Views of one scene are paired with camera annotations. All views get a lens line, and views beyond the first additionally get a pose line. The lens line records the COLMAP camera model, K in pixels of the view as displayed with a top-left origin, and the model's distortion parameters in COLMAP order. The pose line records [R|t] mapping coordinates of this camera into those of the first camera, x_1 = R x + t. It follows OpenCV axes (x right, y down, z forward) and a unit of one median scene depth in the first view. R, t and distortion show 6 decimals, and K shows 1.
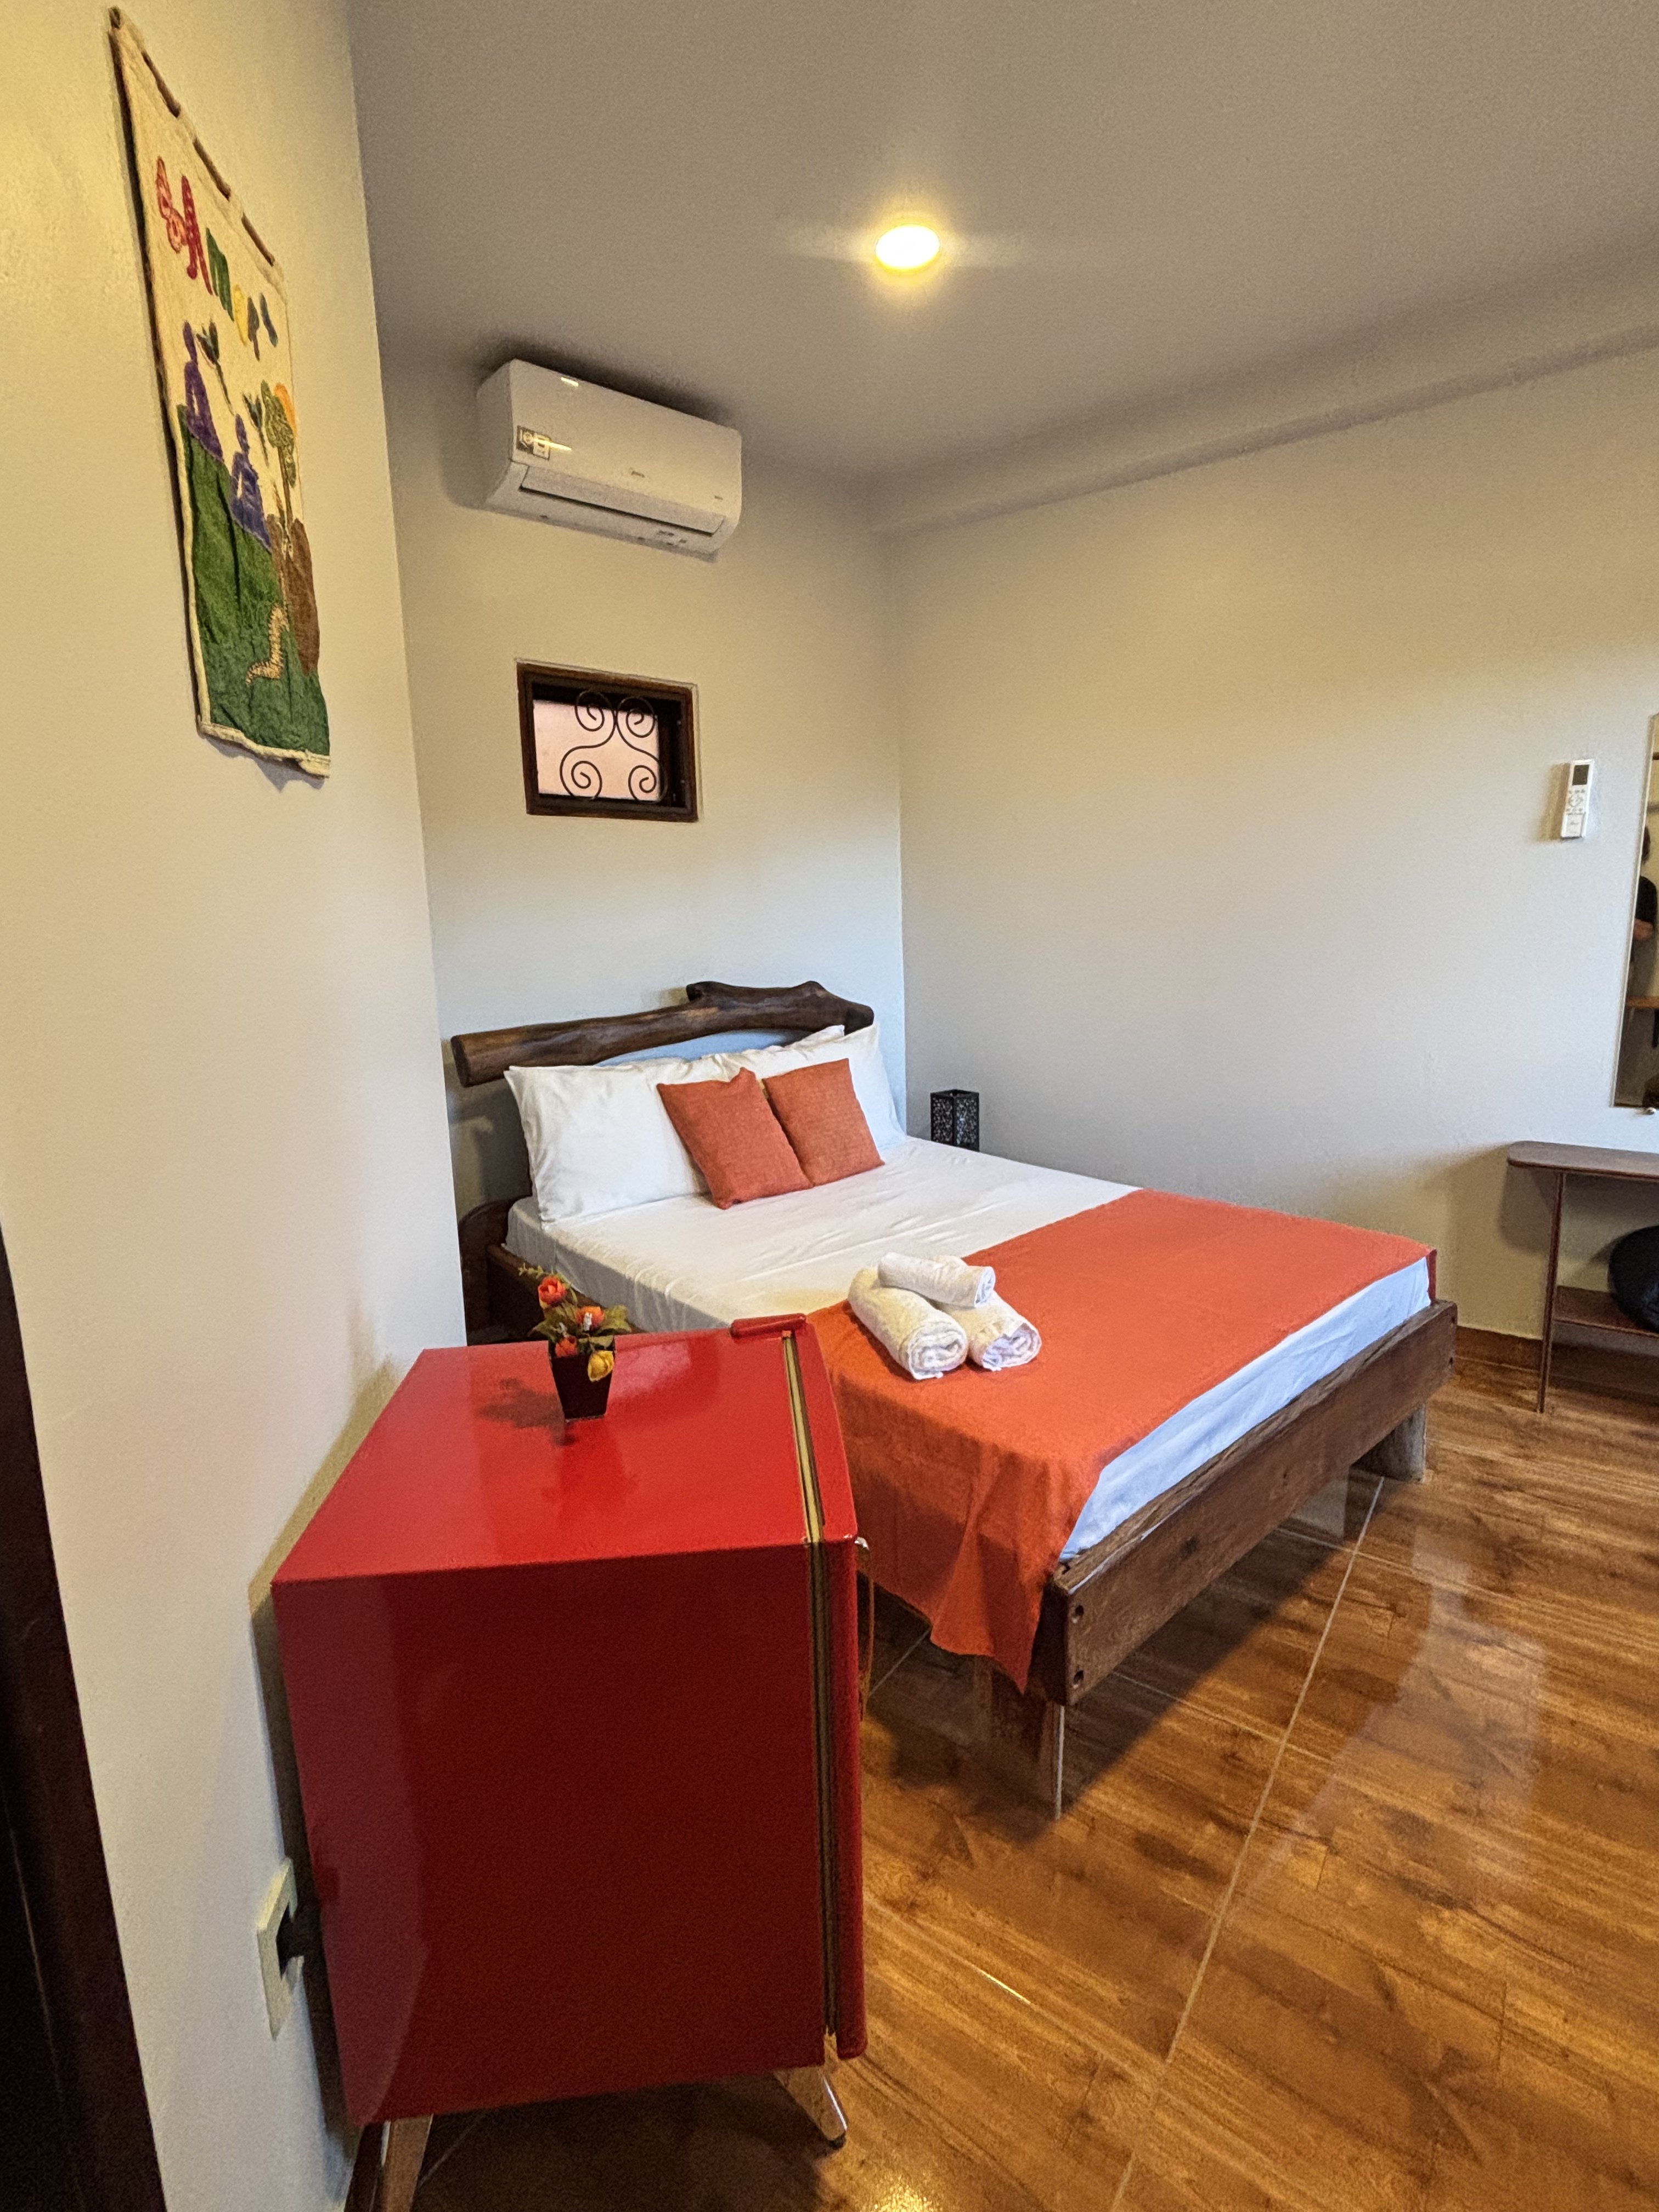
lens RADIAL K [[1031.1, 0, 810.3], [0, 1031.1, 1118.4], [0, 0, 1]] dist [-0.001196, 0.000902]
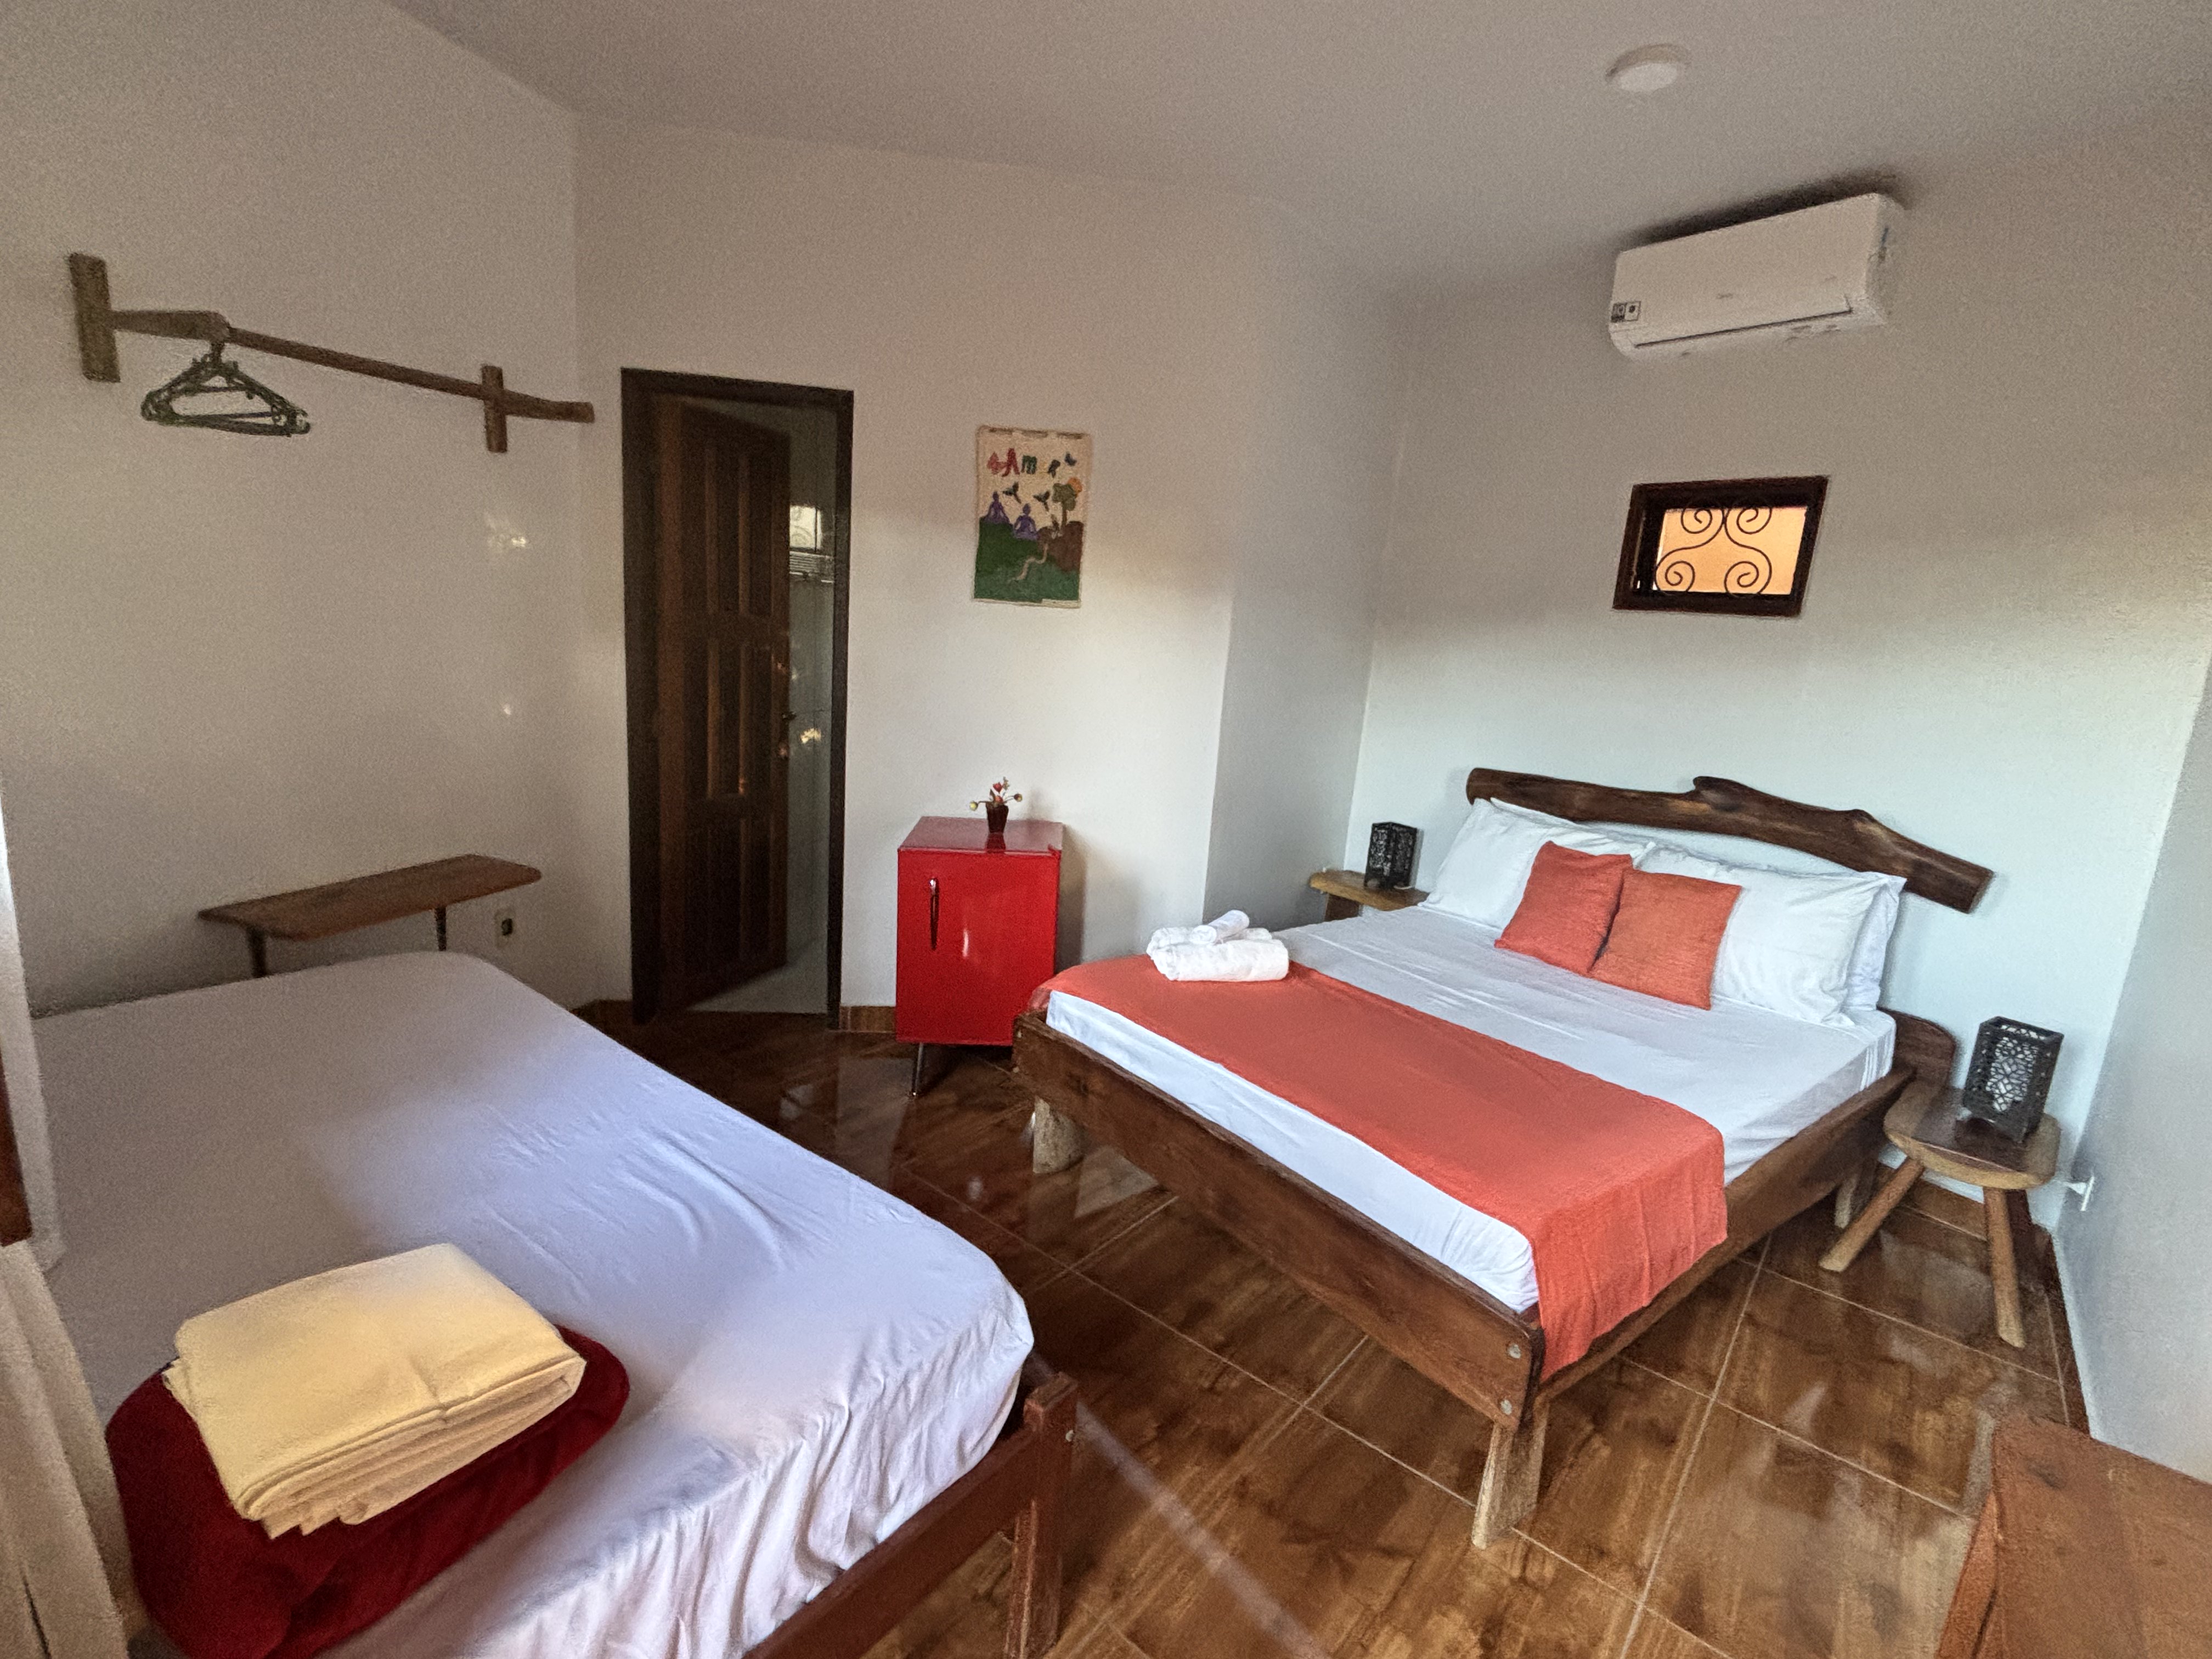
lens RADIAL K [[1031.1, 0, 1113.3], [0, 1031.1, 824.9], [0, 0, 1]] dist [-0.001196, 0.000902]
pose [[-0.050352, 0.222655, -0.973596, 0.945786], [-0.266769, 0.936415, 0.227949, -0.171714], [0.962444, 0.271203, 0.012247, 0.481992]]
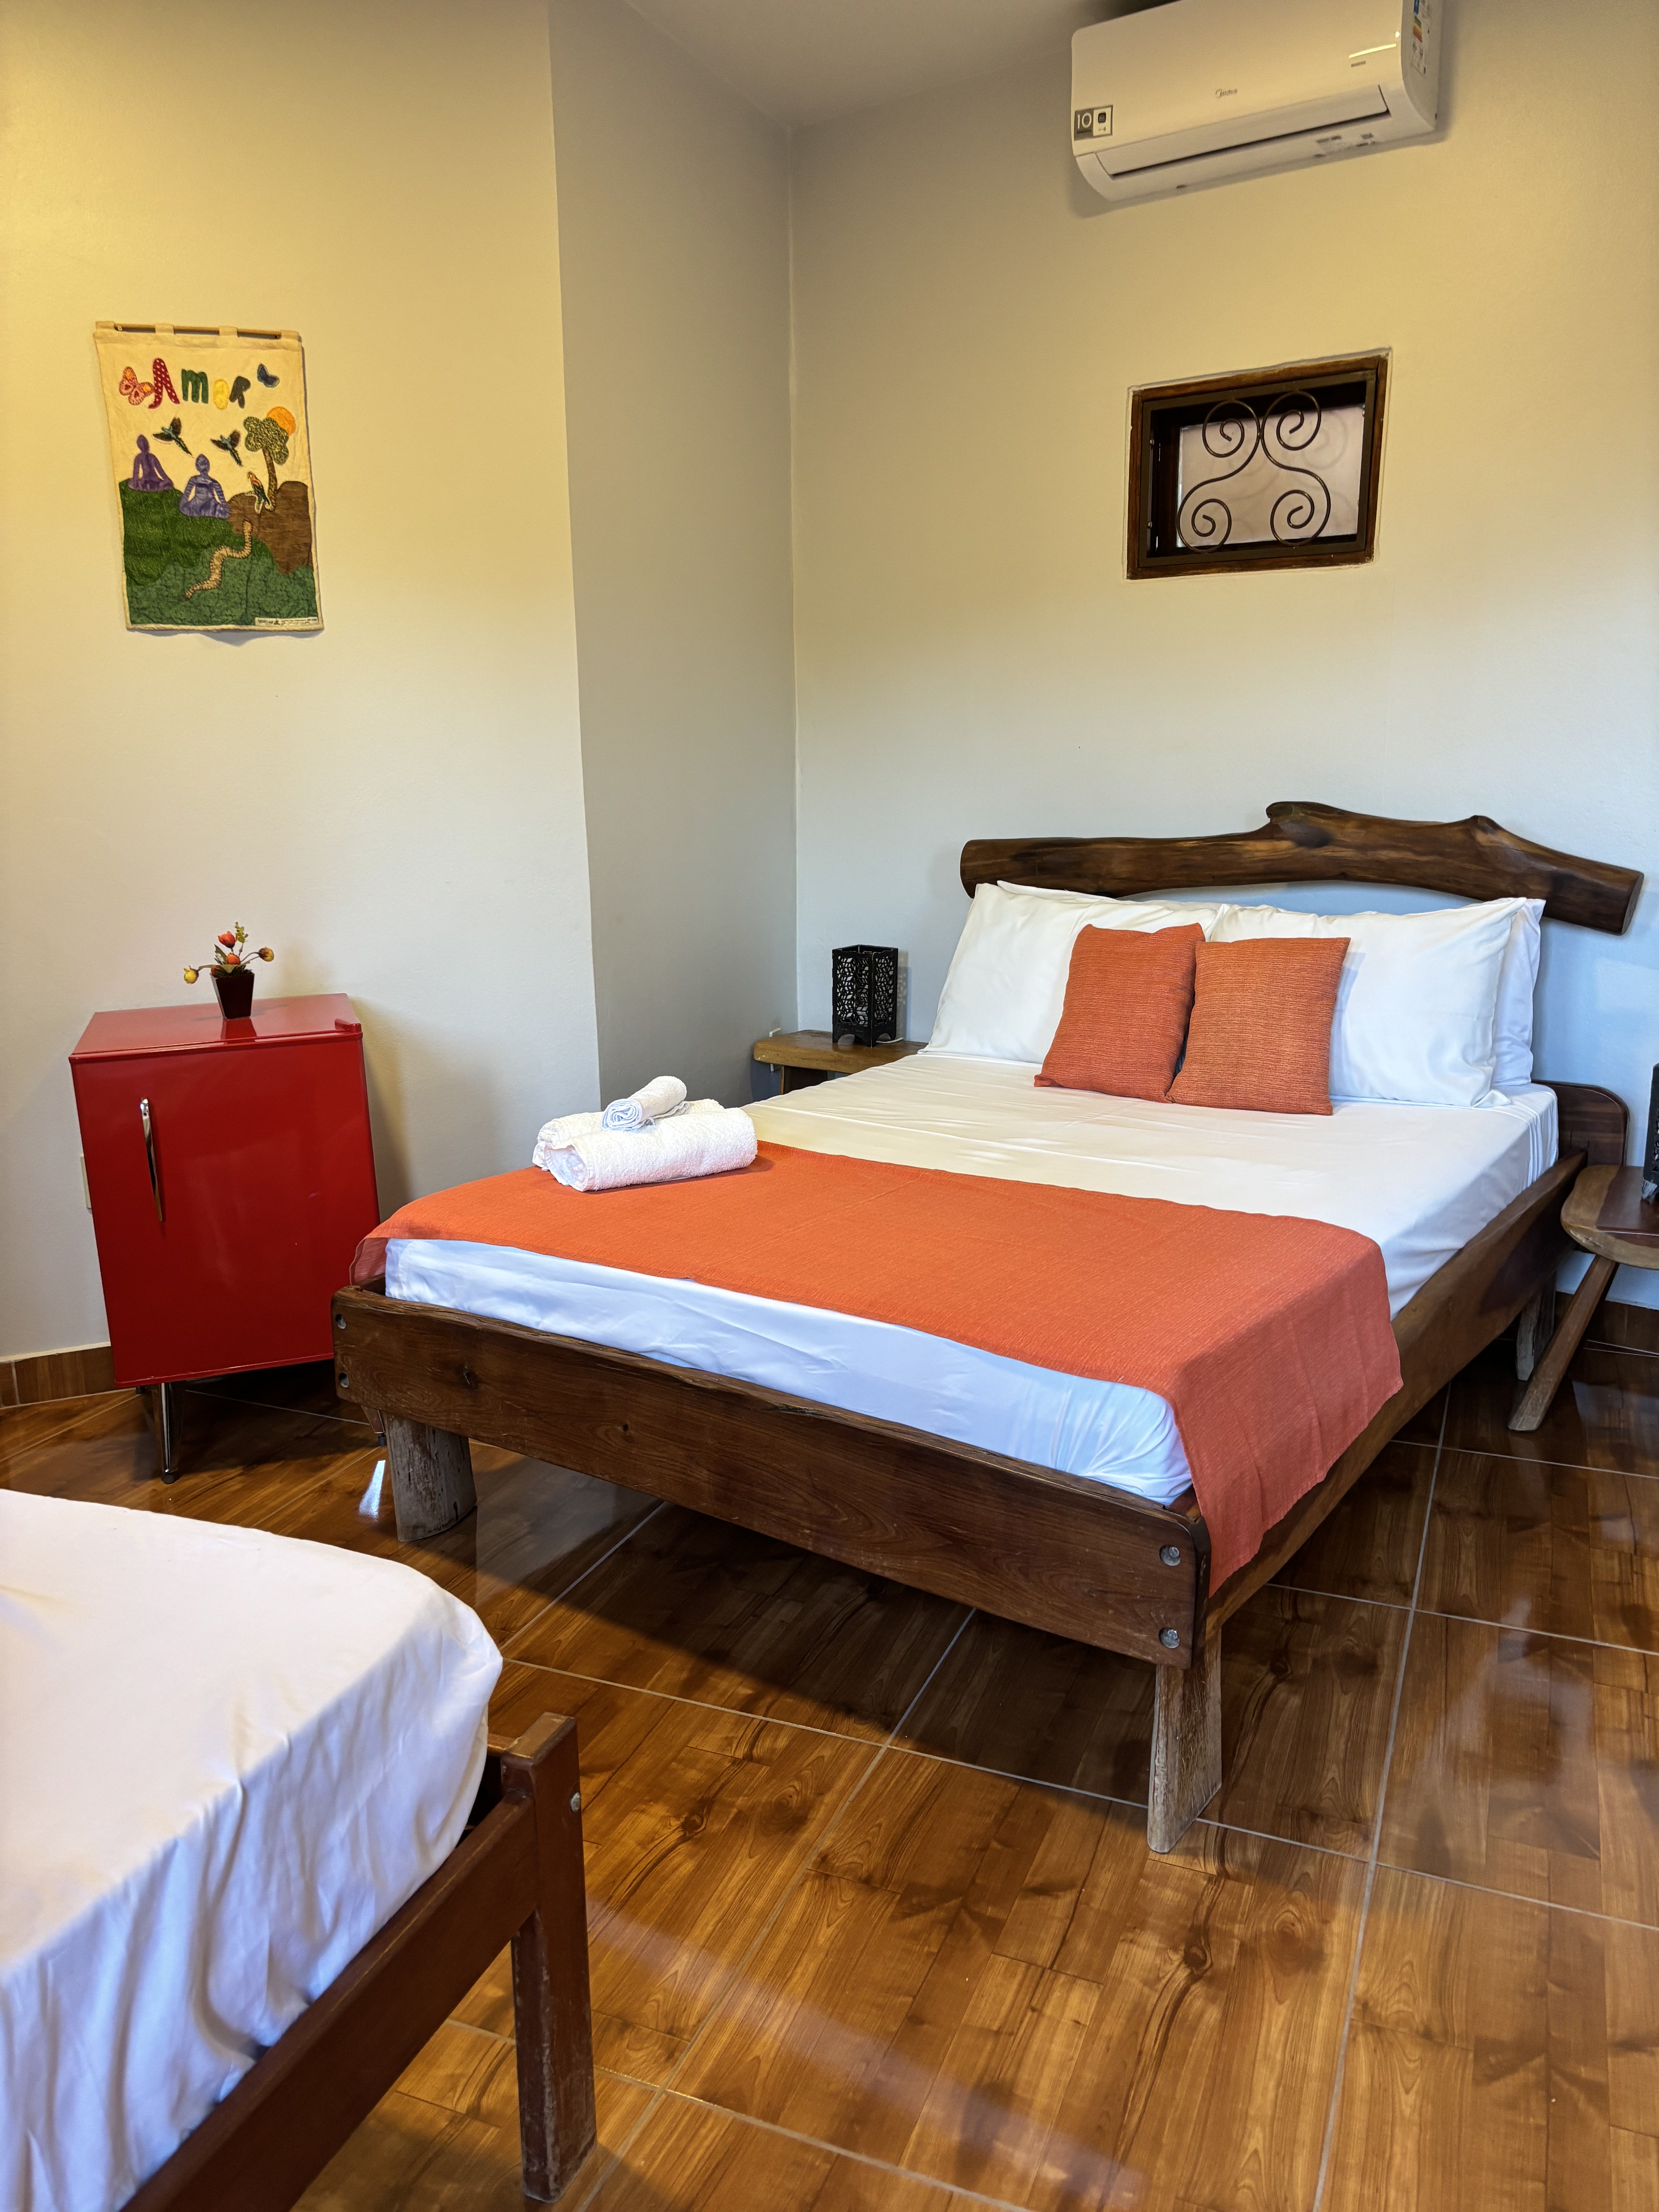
lens RADIAL K [[1660.9, 0, 835.0], [0, 1660.9, 1120.8], [0, 0, 1]] dist [0.029668, -0.013992]
pose [[0.239865, 0.242598, -0.940006, 0.982865], [-0.183225, 0.962185, 0.201568, -0.103290], [0.953359, 0.123883, 0.275244, 0.456366]]
